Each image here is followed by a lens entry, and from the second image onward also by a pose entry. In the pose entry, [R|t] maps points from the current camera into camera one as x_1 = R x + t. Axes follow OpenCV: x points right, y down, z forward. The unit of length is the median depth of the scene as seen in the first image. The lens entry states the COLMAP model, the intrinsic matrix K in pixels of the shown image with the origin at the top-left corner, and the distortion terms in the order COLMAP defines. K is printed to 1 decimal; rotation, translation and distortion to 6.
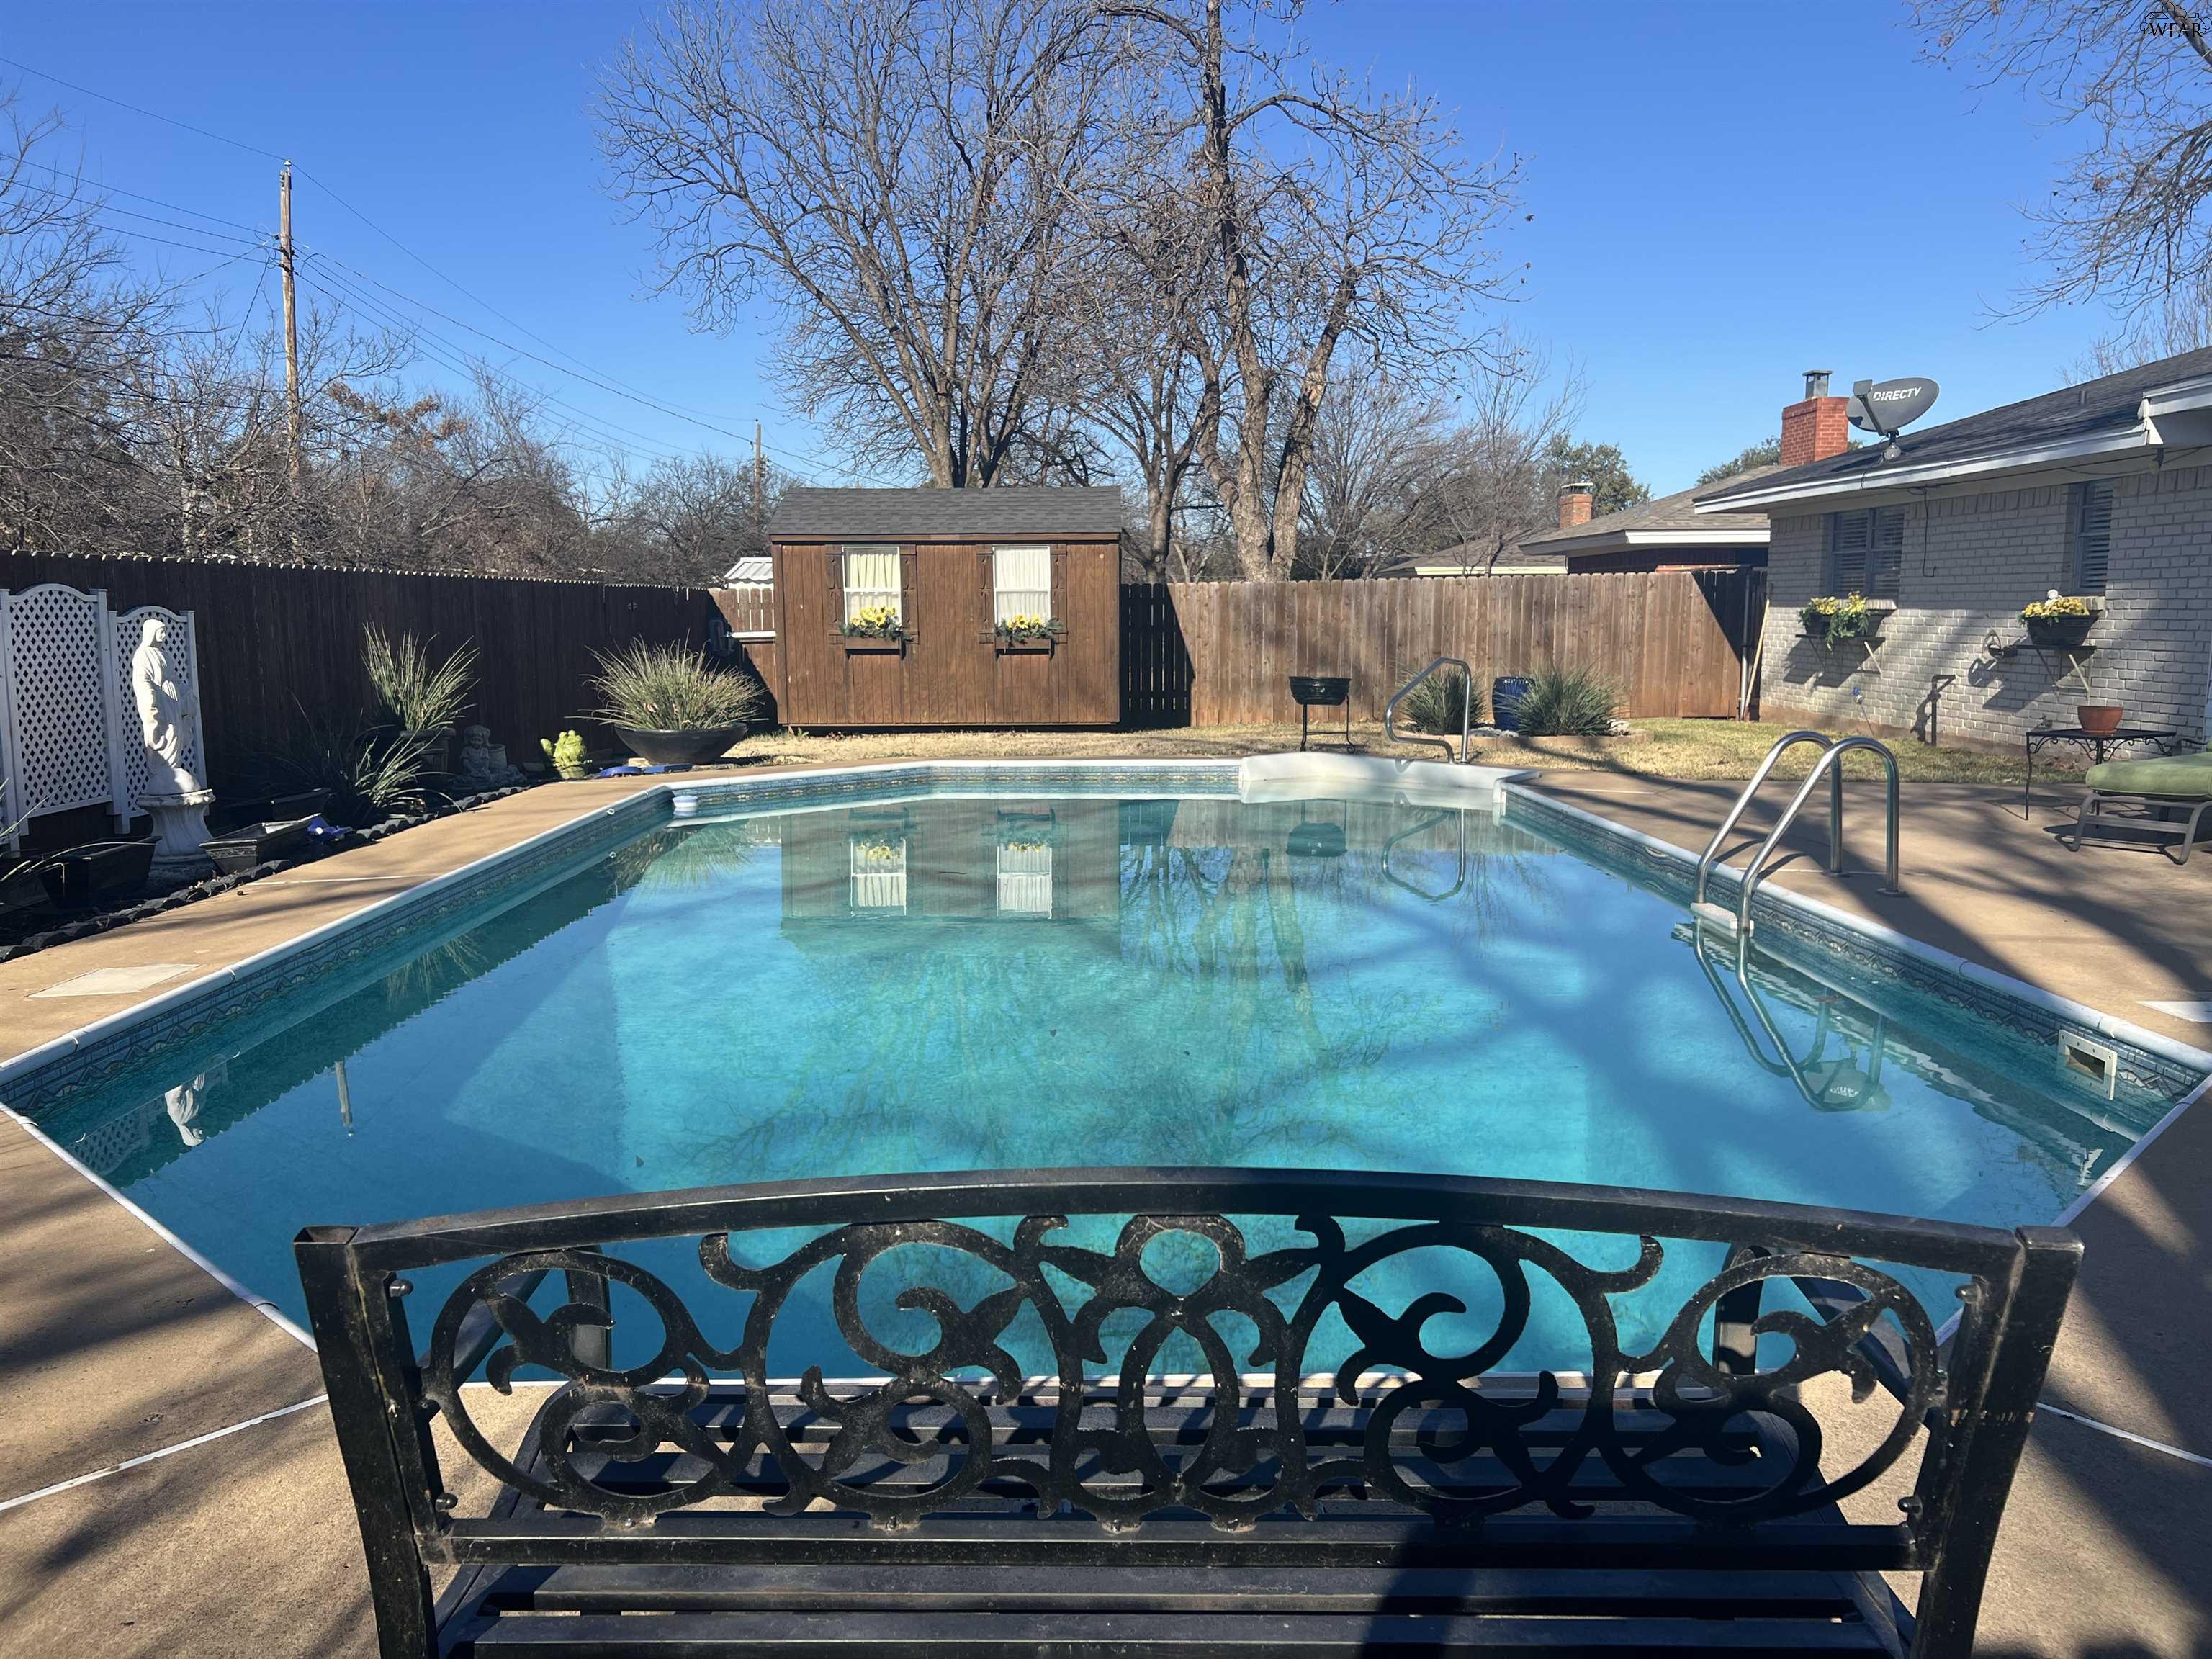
lens RADIAL K [[1668.6, 0, 1102.0], [0, 1668.6, 828.6], [0, 0, 1]] dist [0.056004, -0.065532]
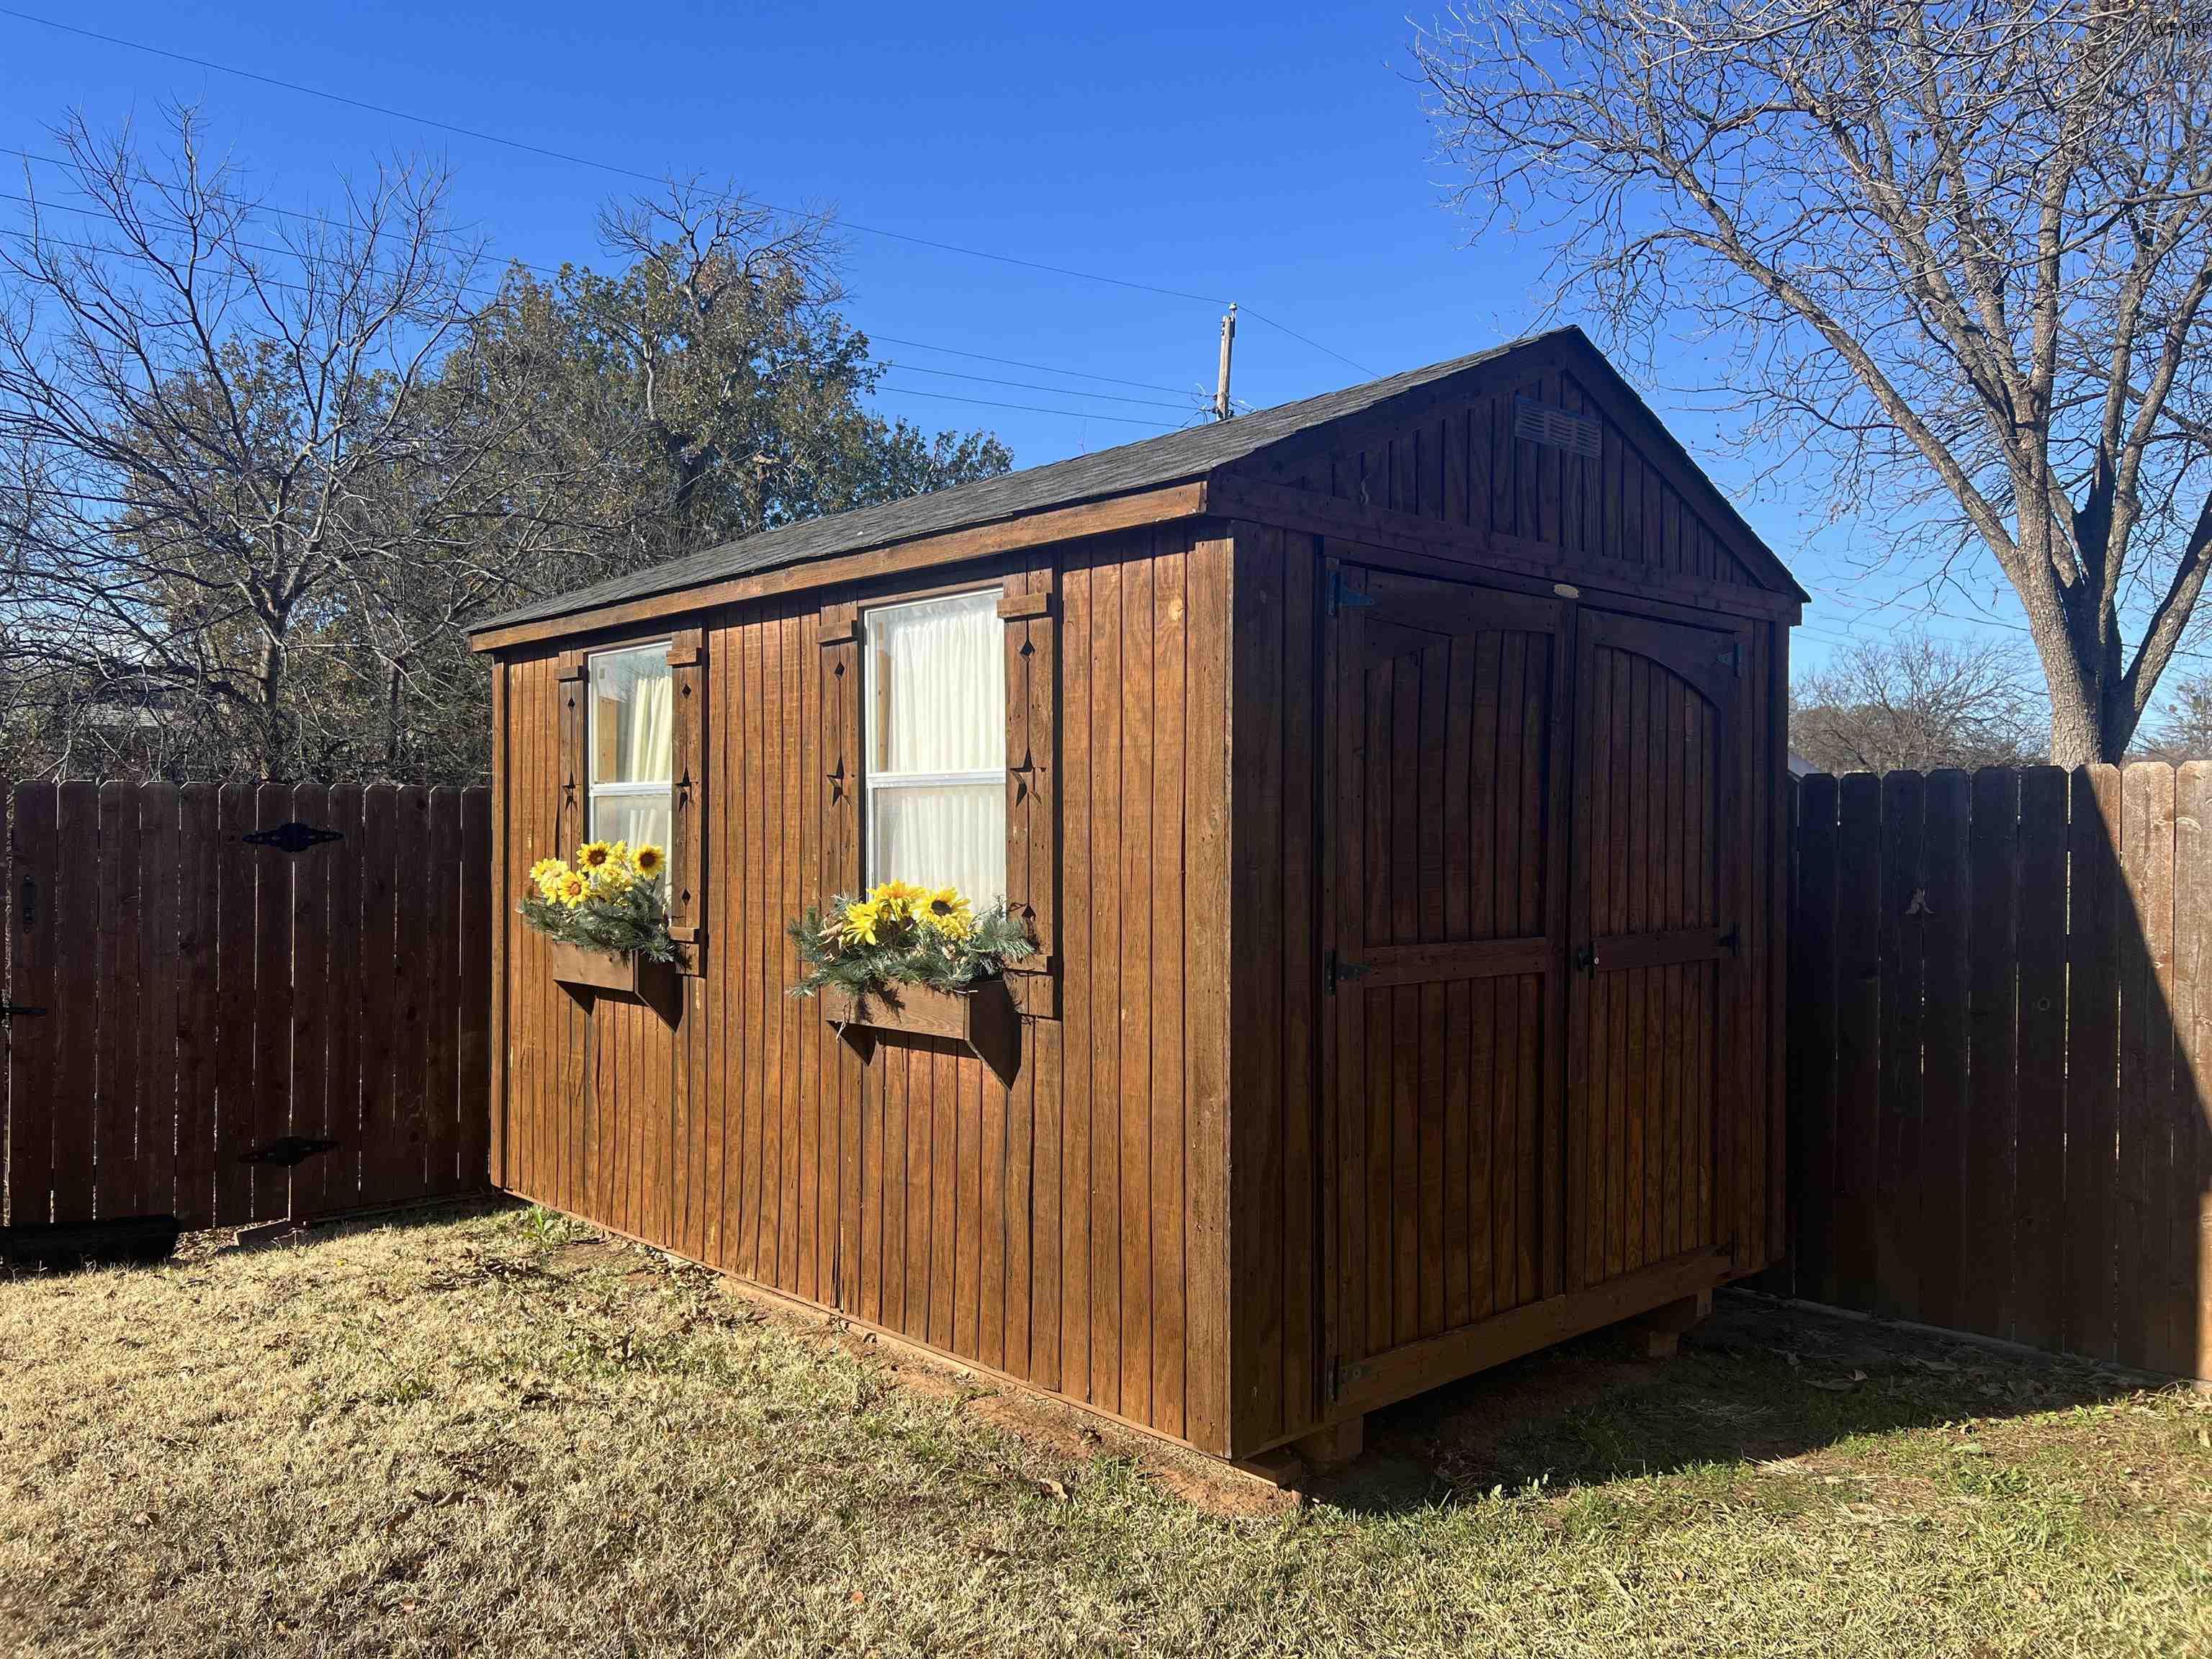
lens RADIAL K [[1668.6, 0, 1107.3], [0, 1668.6, 832.0], [0, 0, 1]] dist [0.056004, -0.065532]
pose [[0.678914, 0.005922, -0.734194, 0.141063], [-0.107865, 0.989922, -0.091758, -0.116471], [0.726251, 0.141490, 0.672711, 0.860069]]
